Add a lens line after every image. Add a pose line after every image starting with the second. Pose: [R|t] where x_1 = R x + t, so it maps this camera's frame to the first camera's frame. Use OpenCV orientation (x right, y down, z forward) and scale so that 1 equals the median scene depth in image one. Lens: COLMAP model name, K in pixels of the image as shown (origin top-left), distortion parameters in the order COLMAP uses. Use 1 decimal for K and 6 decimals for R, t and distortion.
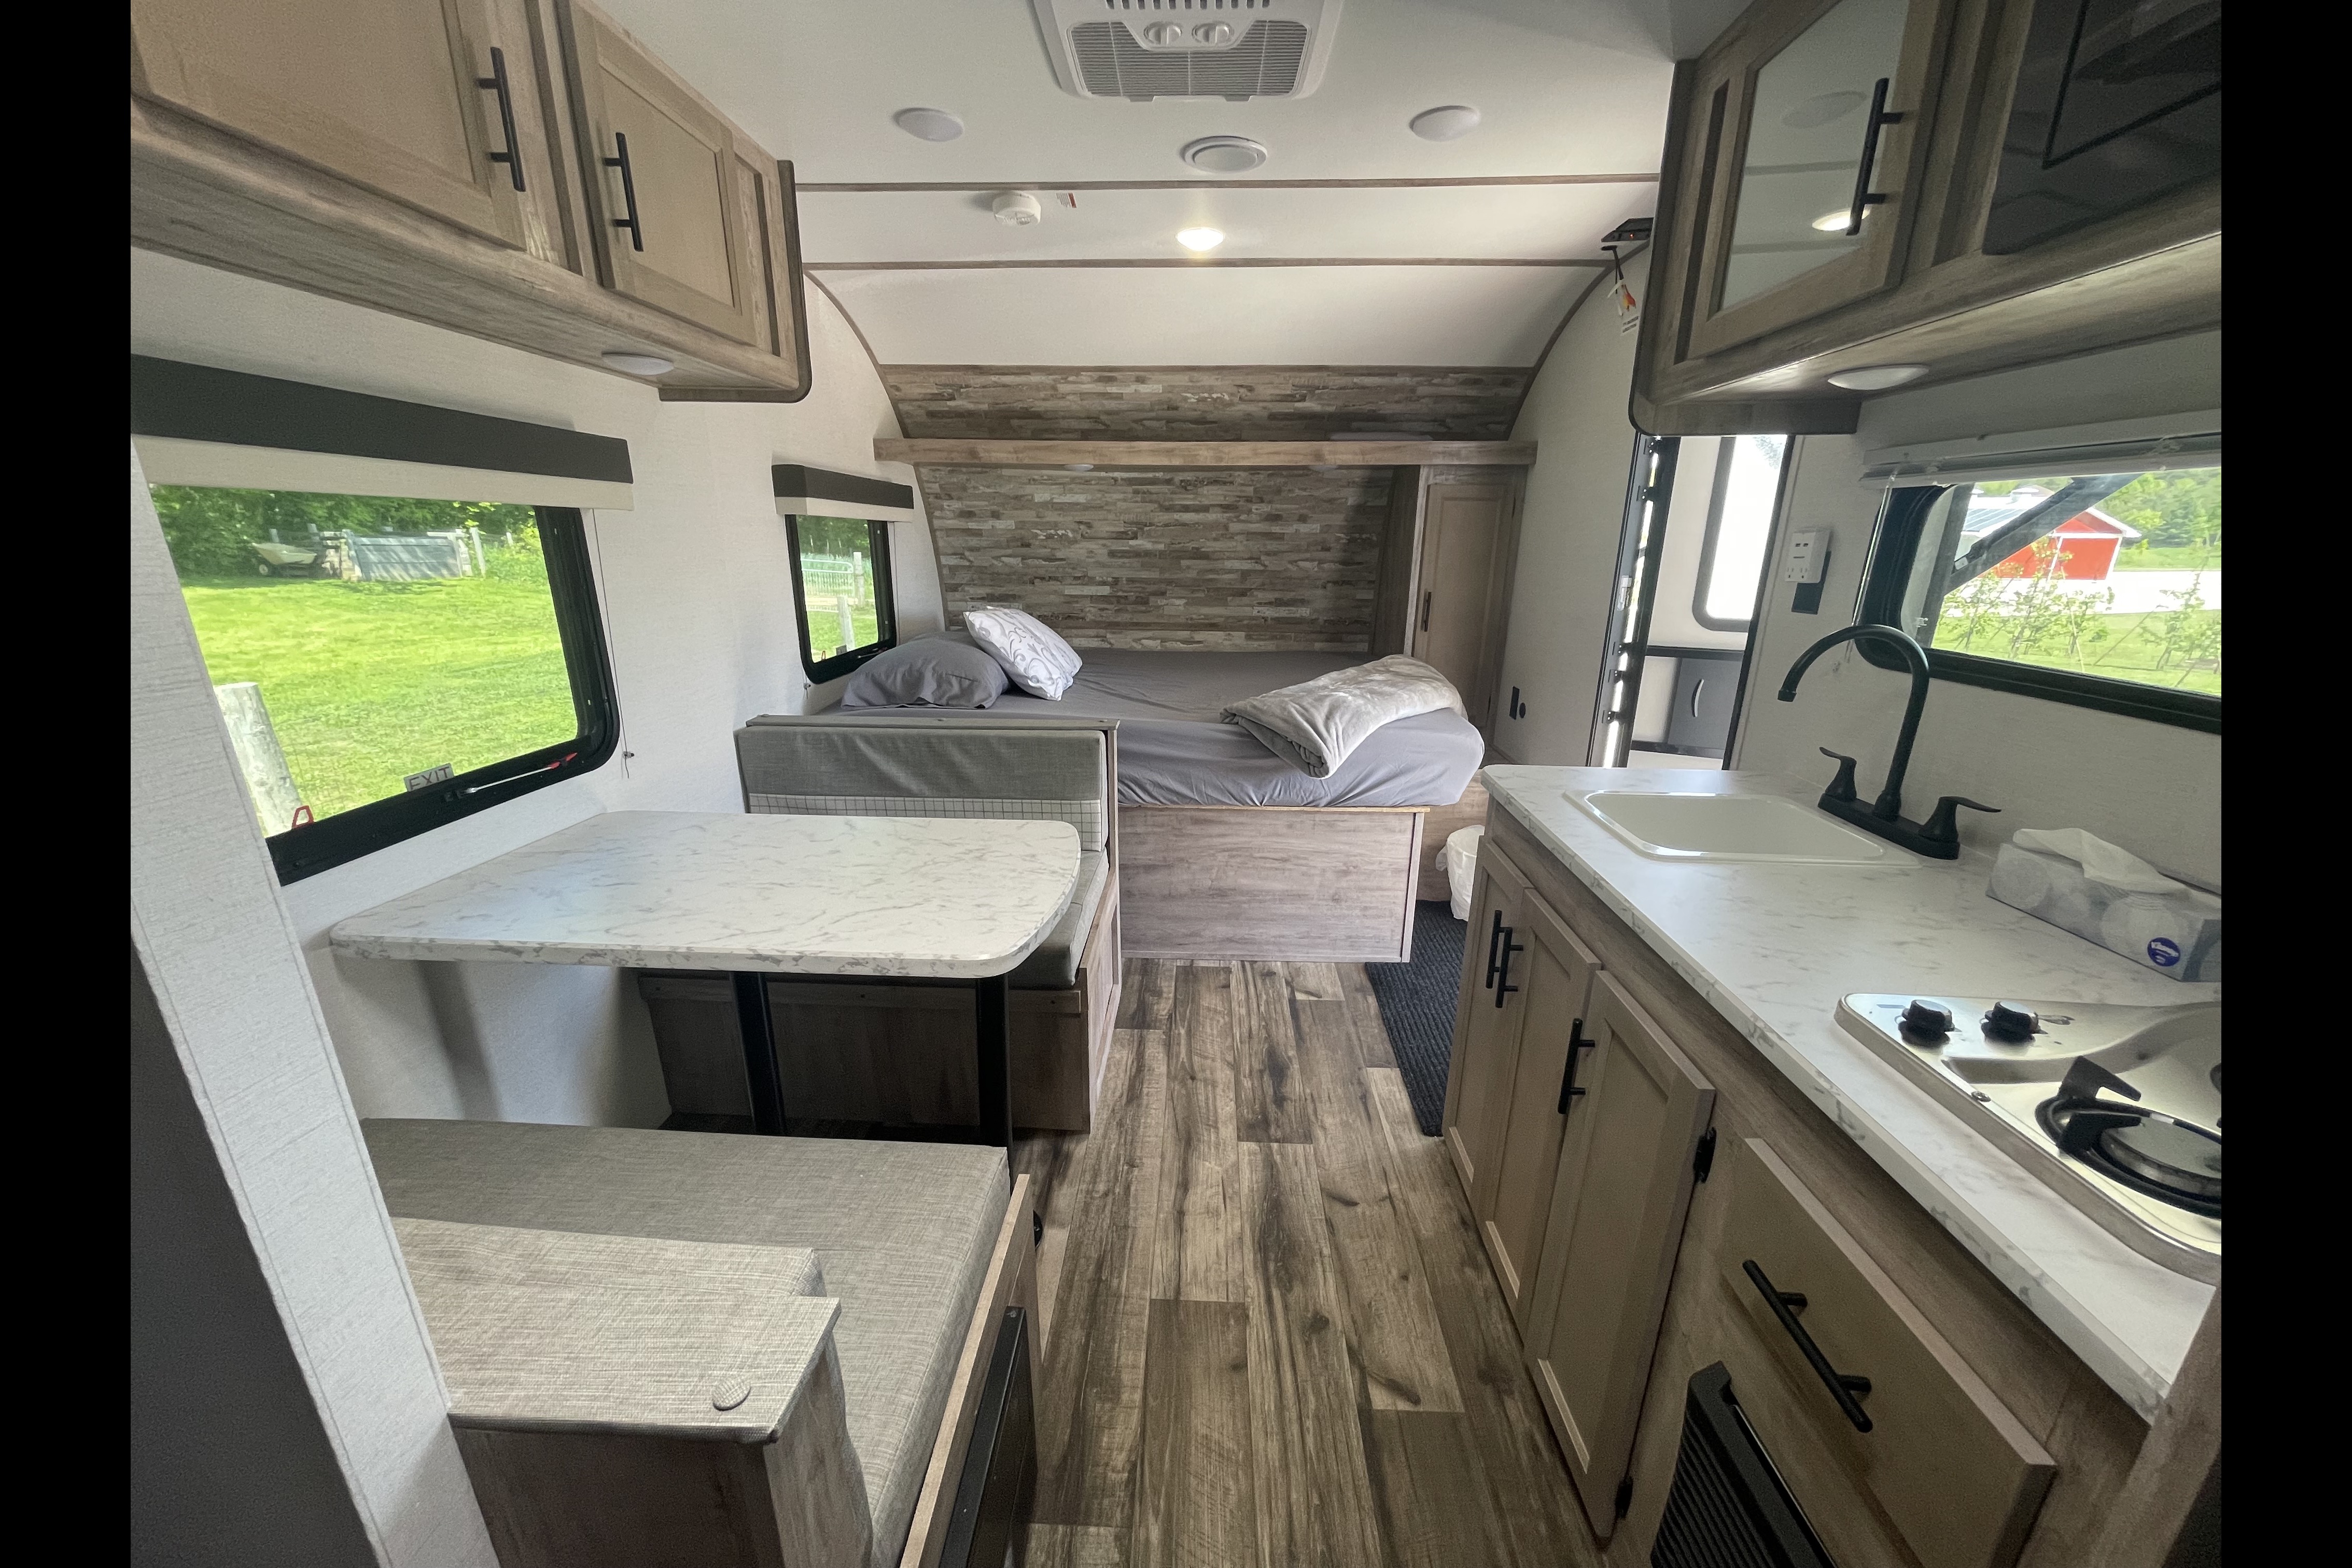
lens RADIAL K [[845.0, 0, 1175.4], [0, 845.0, 795.5], [0, 0, 1]] dist [-0.002005, 0.000068]
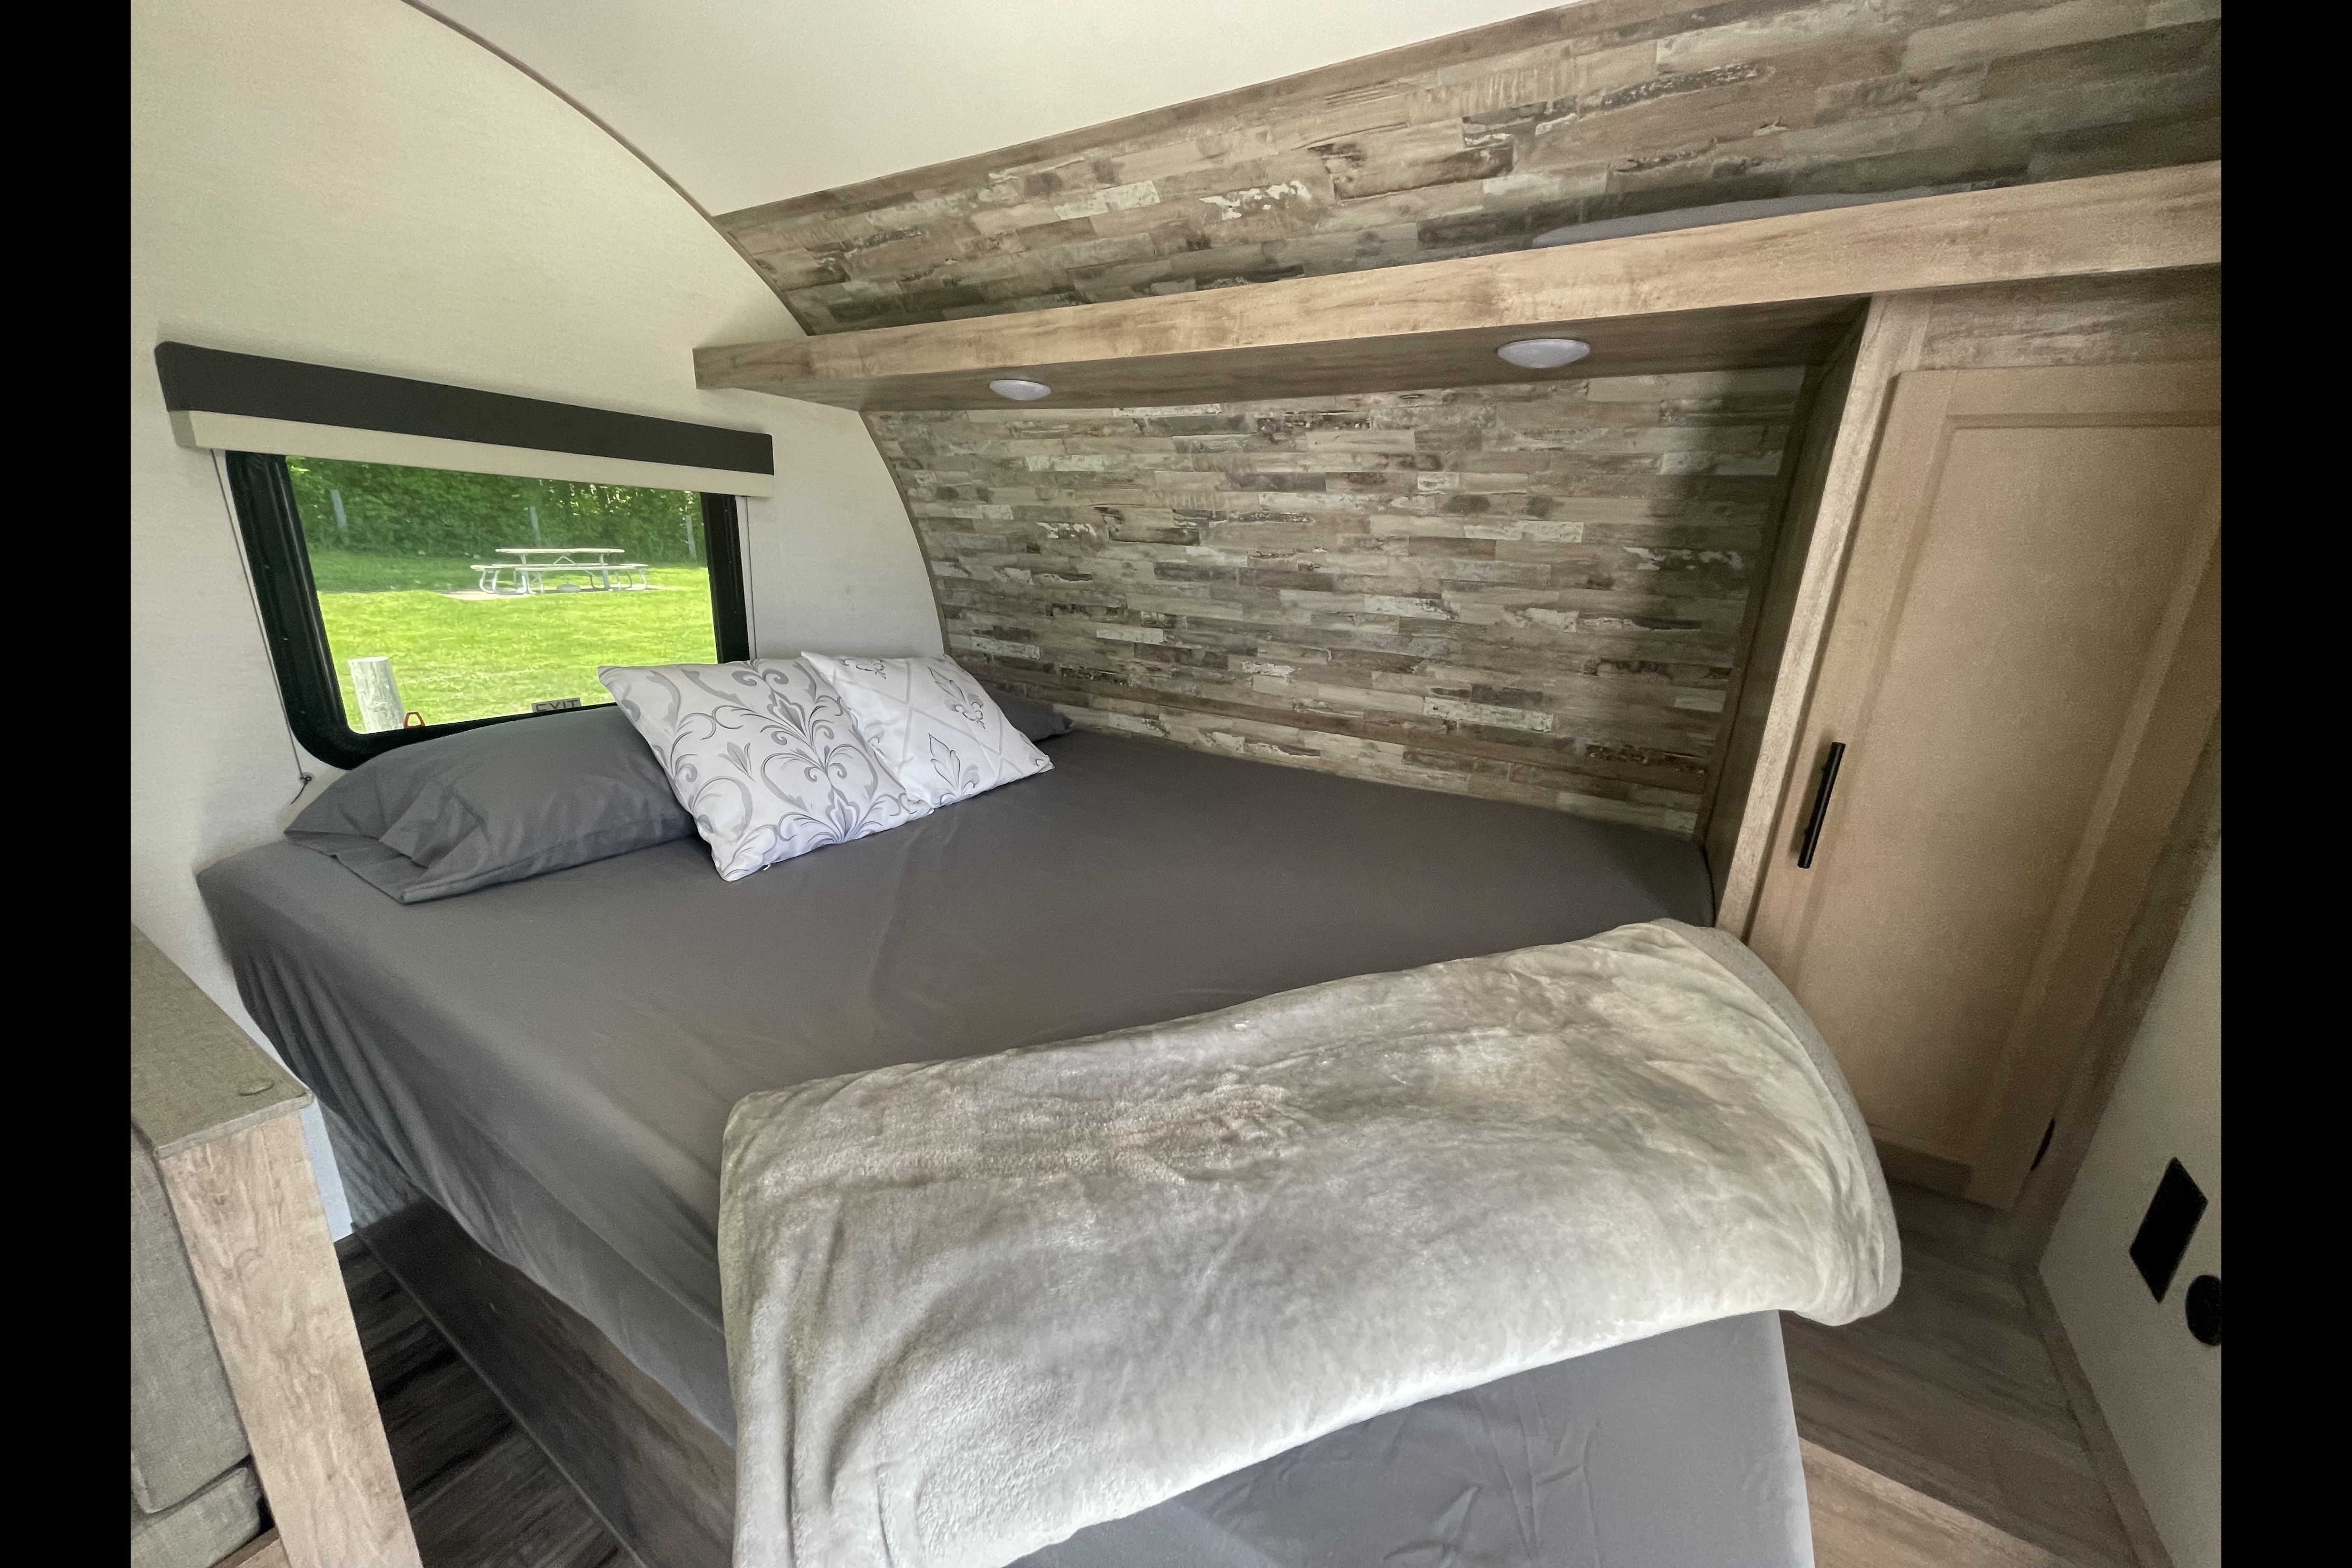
lens RADIAL K [[845.0, 0, 1179.4], [0, 845.0, 790.4], [0, 0, 1]] dist [-0.002005, 0.000068]
pose [[0.875055, 0.165487, -0.454854, 0.204946], [-0.179039, 0.983750, 0.013475, -0.161680], [0.449692, 0.069646, 0.890464, 0.549799]]
